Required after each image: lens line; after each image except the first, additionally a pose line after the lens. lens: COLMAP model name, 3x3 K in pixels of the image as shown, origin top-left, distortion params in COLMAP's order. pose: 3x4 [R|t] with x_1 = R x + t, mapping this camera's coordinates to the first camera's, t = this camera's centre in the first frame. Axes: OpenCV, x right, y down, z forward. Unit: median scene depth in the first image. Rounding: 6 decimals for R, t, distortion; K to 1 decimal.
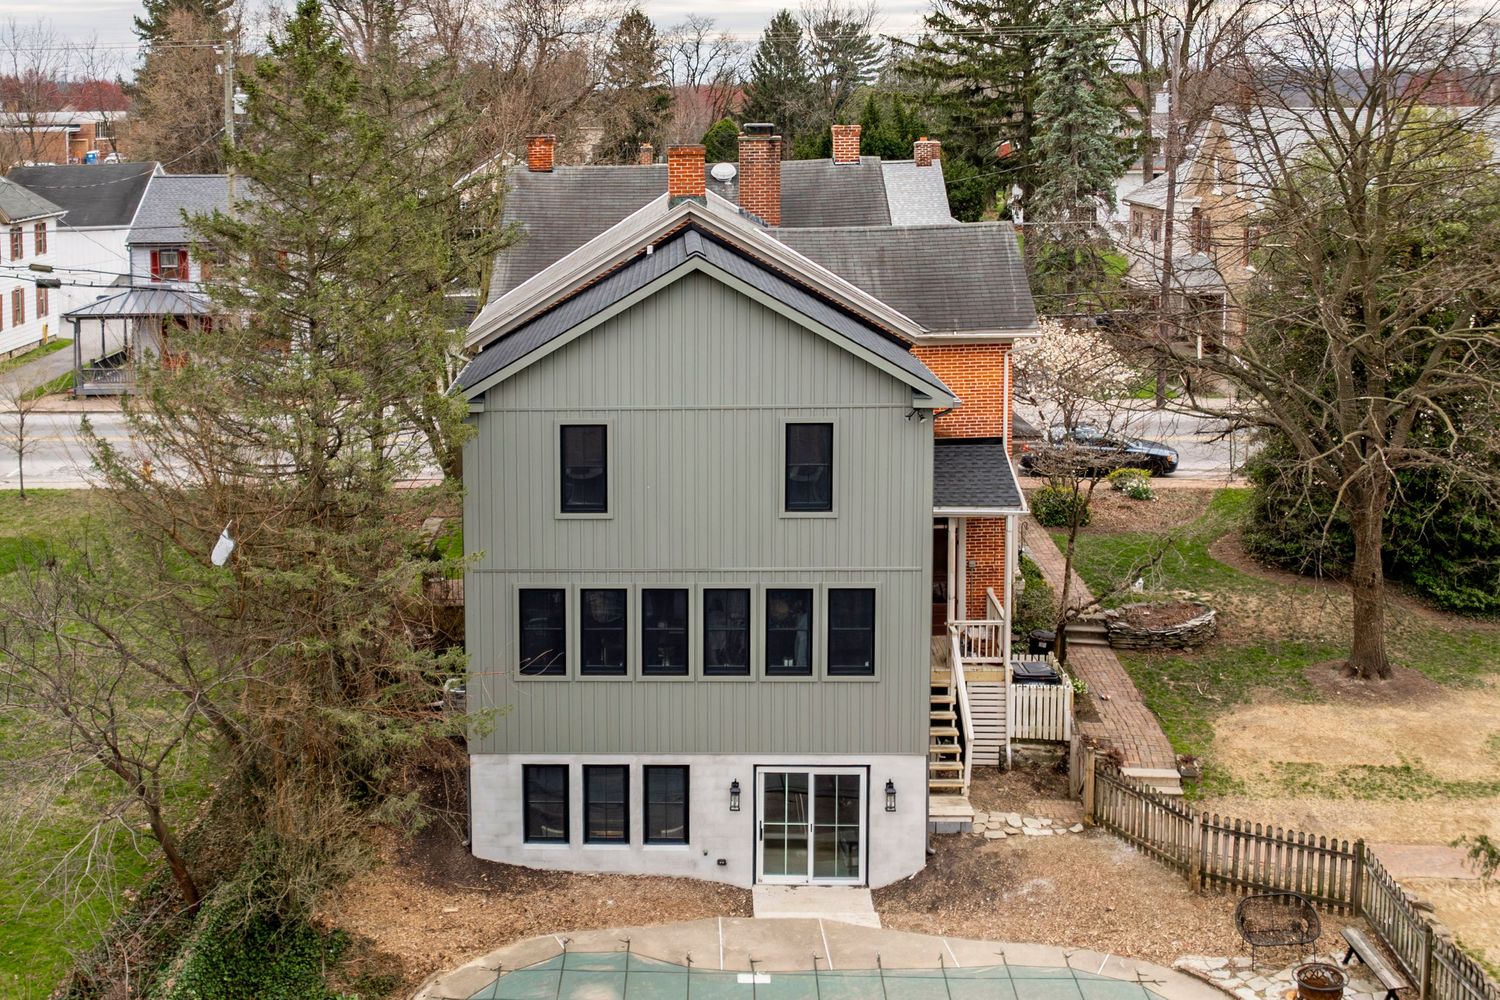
lens RADIAL K [[1874.7, 0, 620.8], [0, 1874.7, 461.9], [0, 0, 1]] dist [-0.015955, 0.019749]
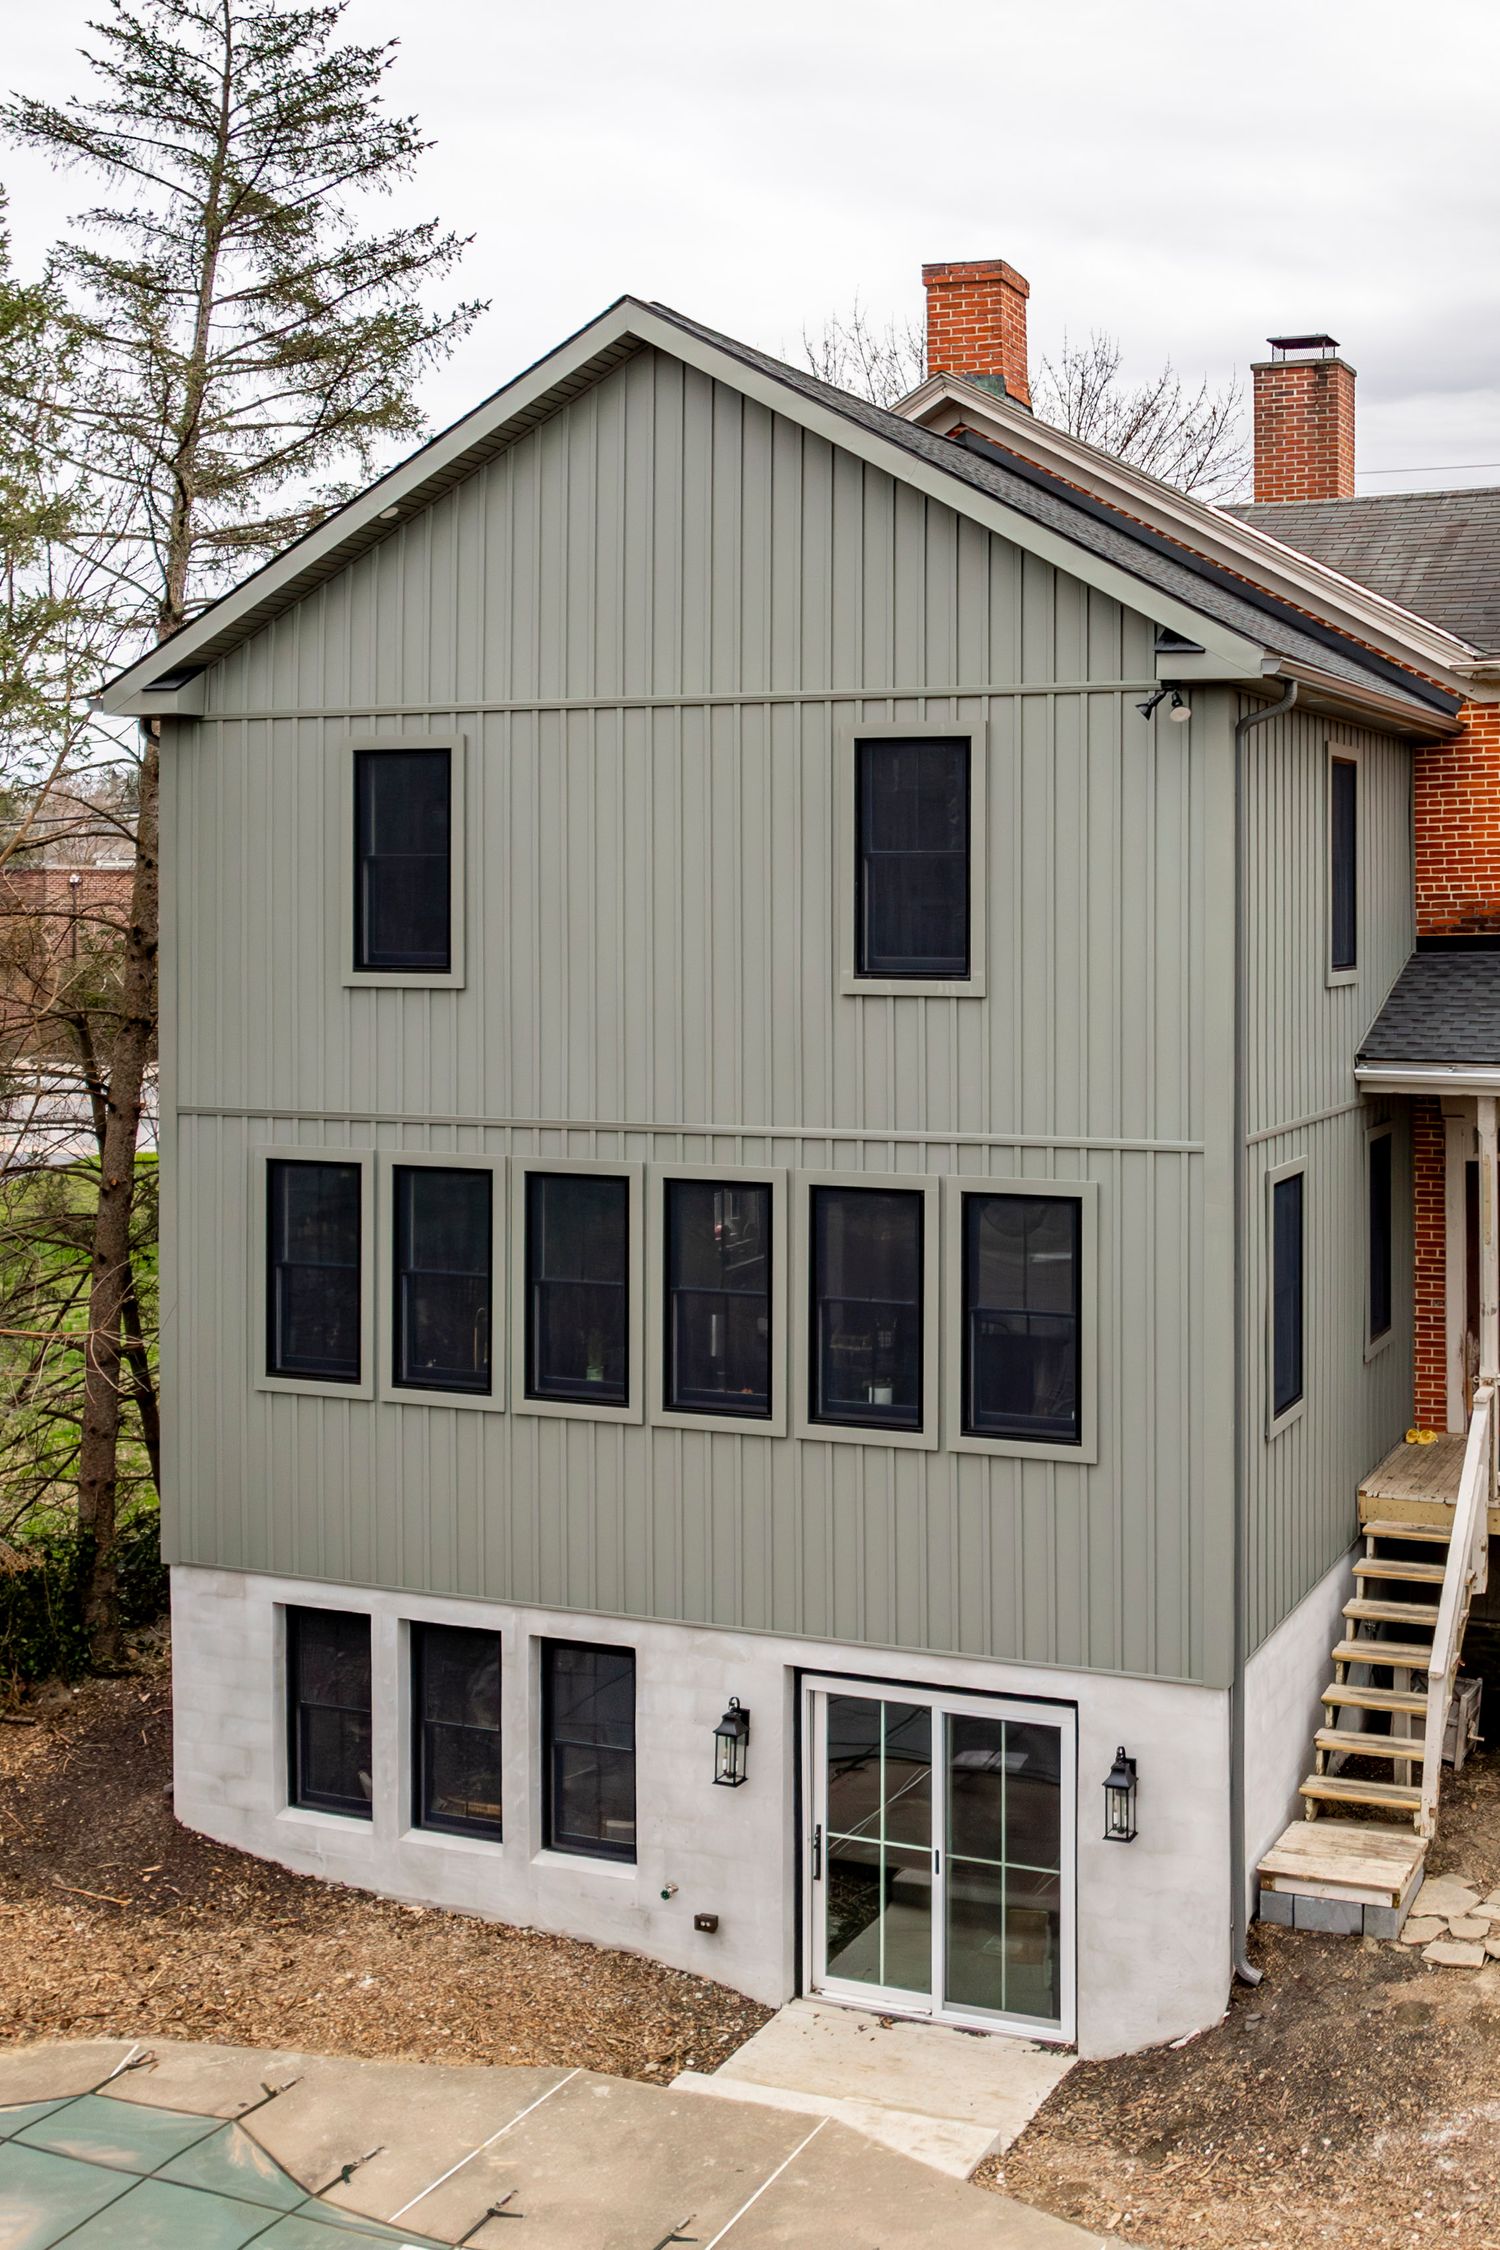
lens RADIAL K [[2553.7, 0, 1028.5], [0, 2553.7, 974.0], [0, 0, 1]] dist [-0.033786, -0.033164]
pose [[0.948757, 0.023563, -0.315126, 0.273437], [-0.071271, 0.987478, -0.140740, 0.092624], [0.307864, 0.155988, 0.938556, 0.512947]]
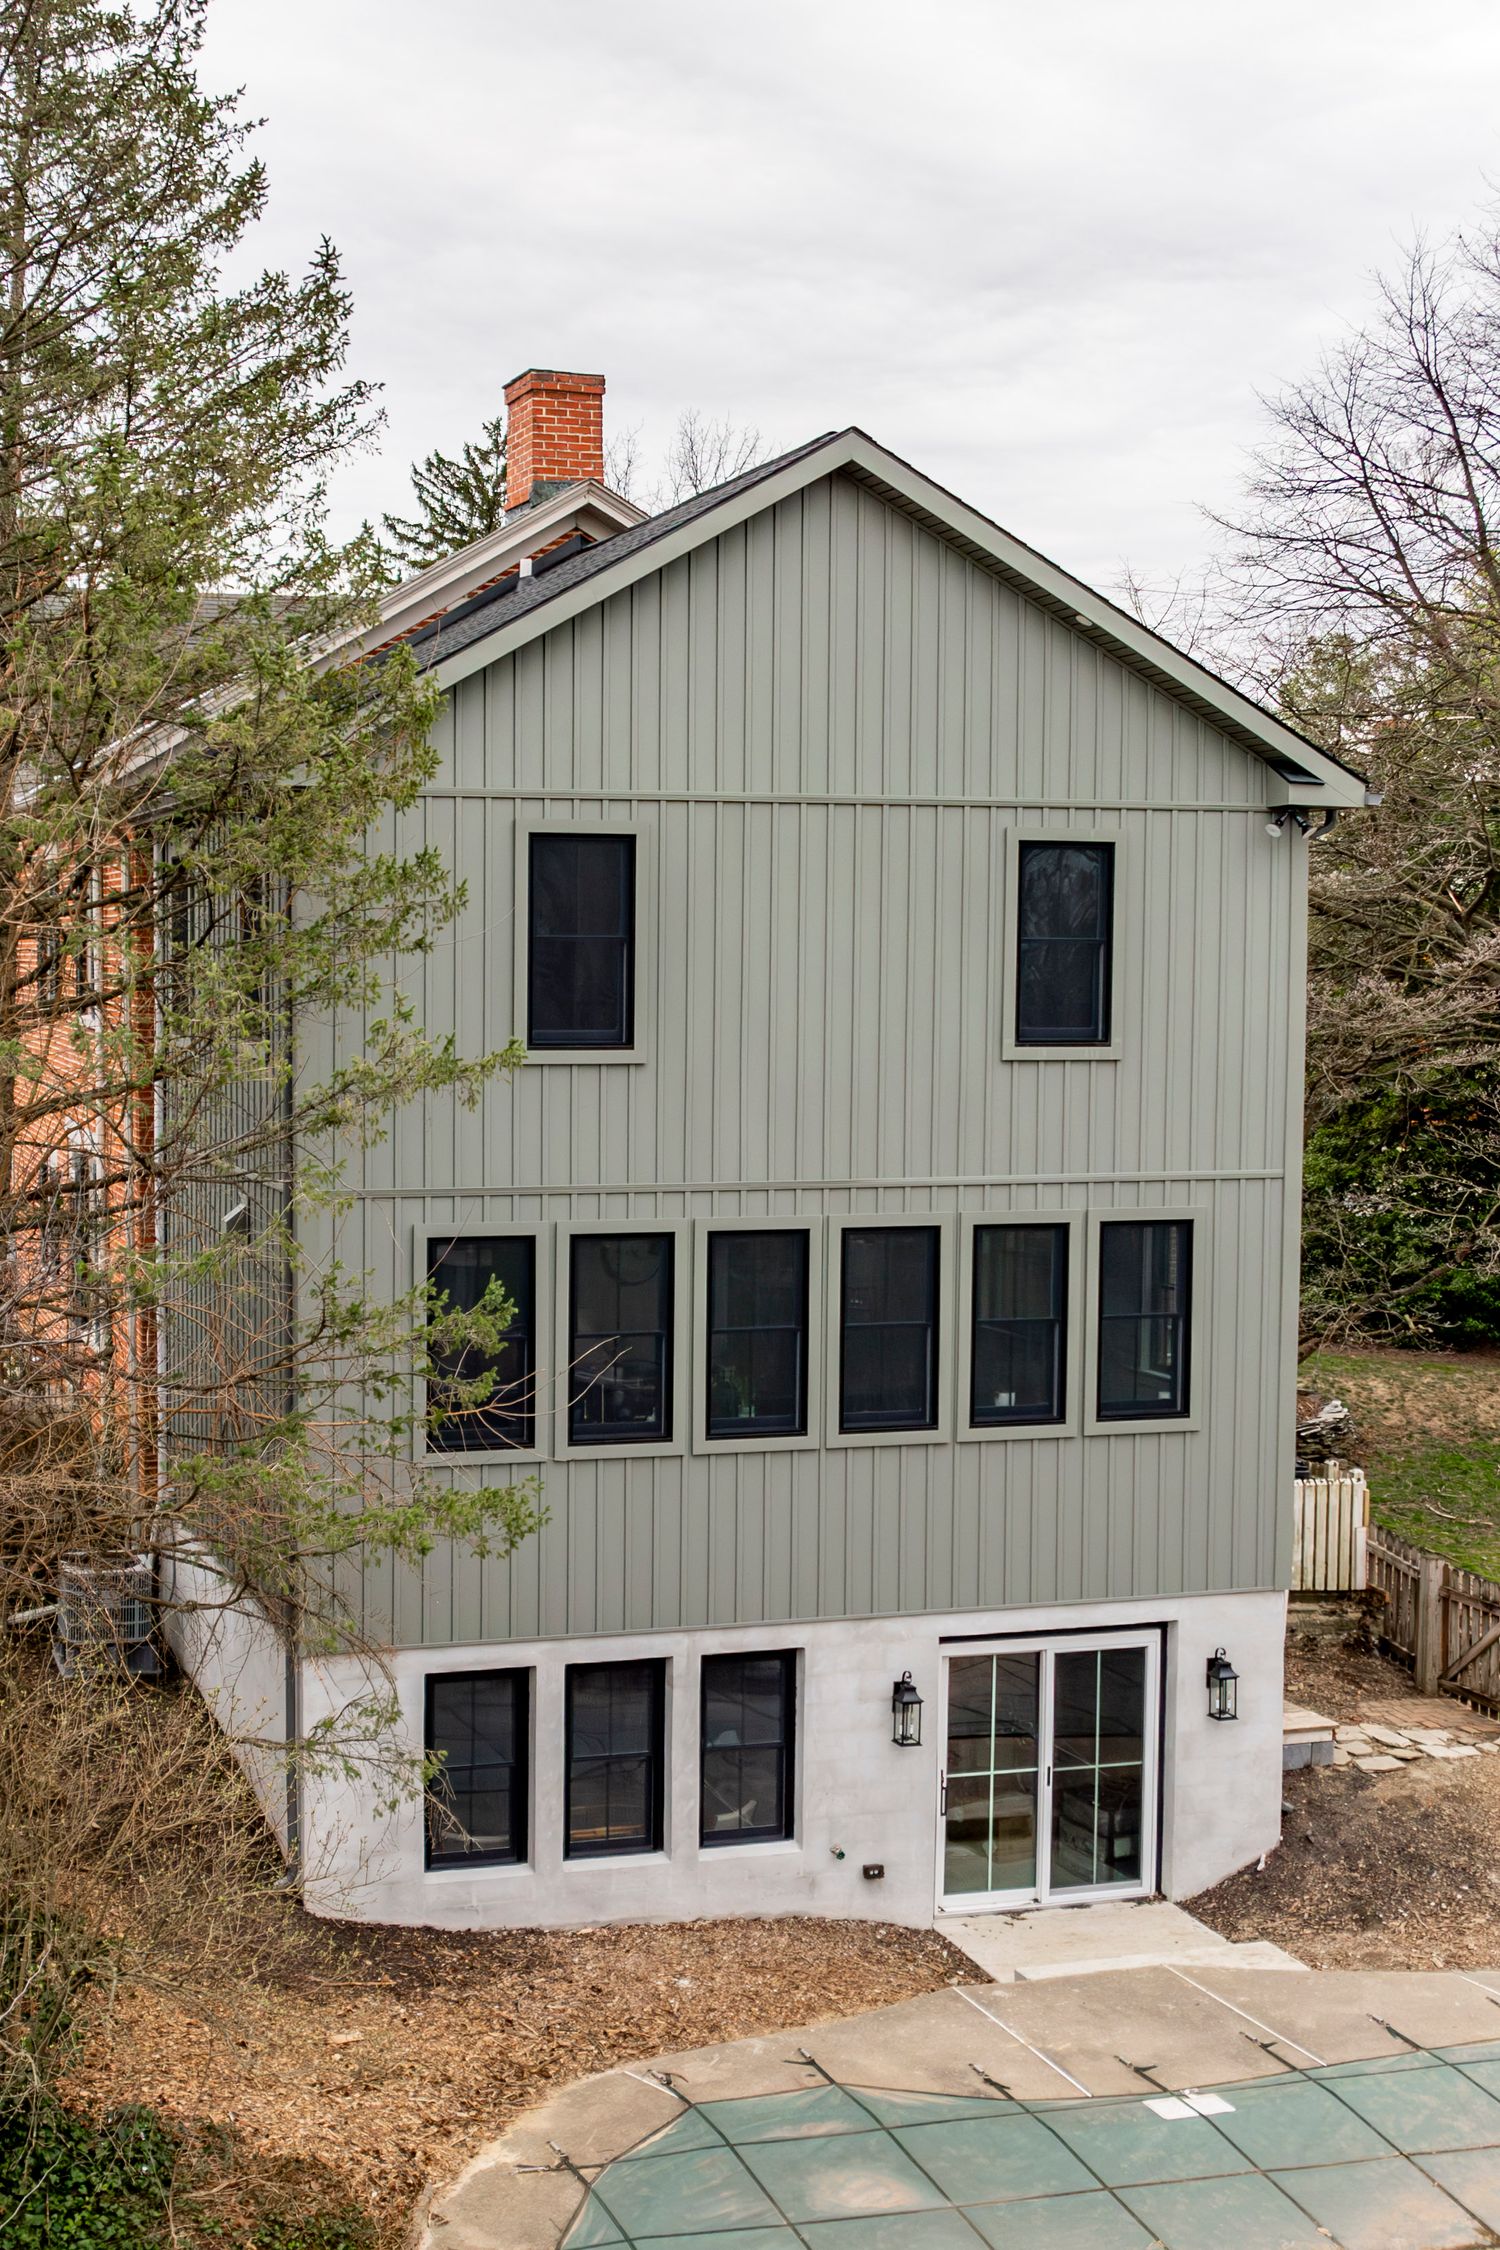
lens RADIAL K [[2605.8, 0, 464.6], [0, 2605.8, 1290.4], [0, 0, 1]] dist [-0.006710, -0.042028]
pose [[0.954286, -0.023370, 0.297980, -0.214883], [0.047161, 0.996224, -0.072901, 0.119244], [-0.295151, 0.083622, 0.951784, 0.442680]]
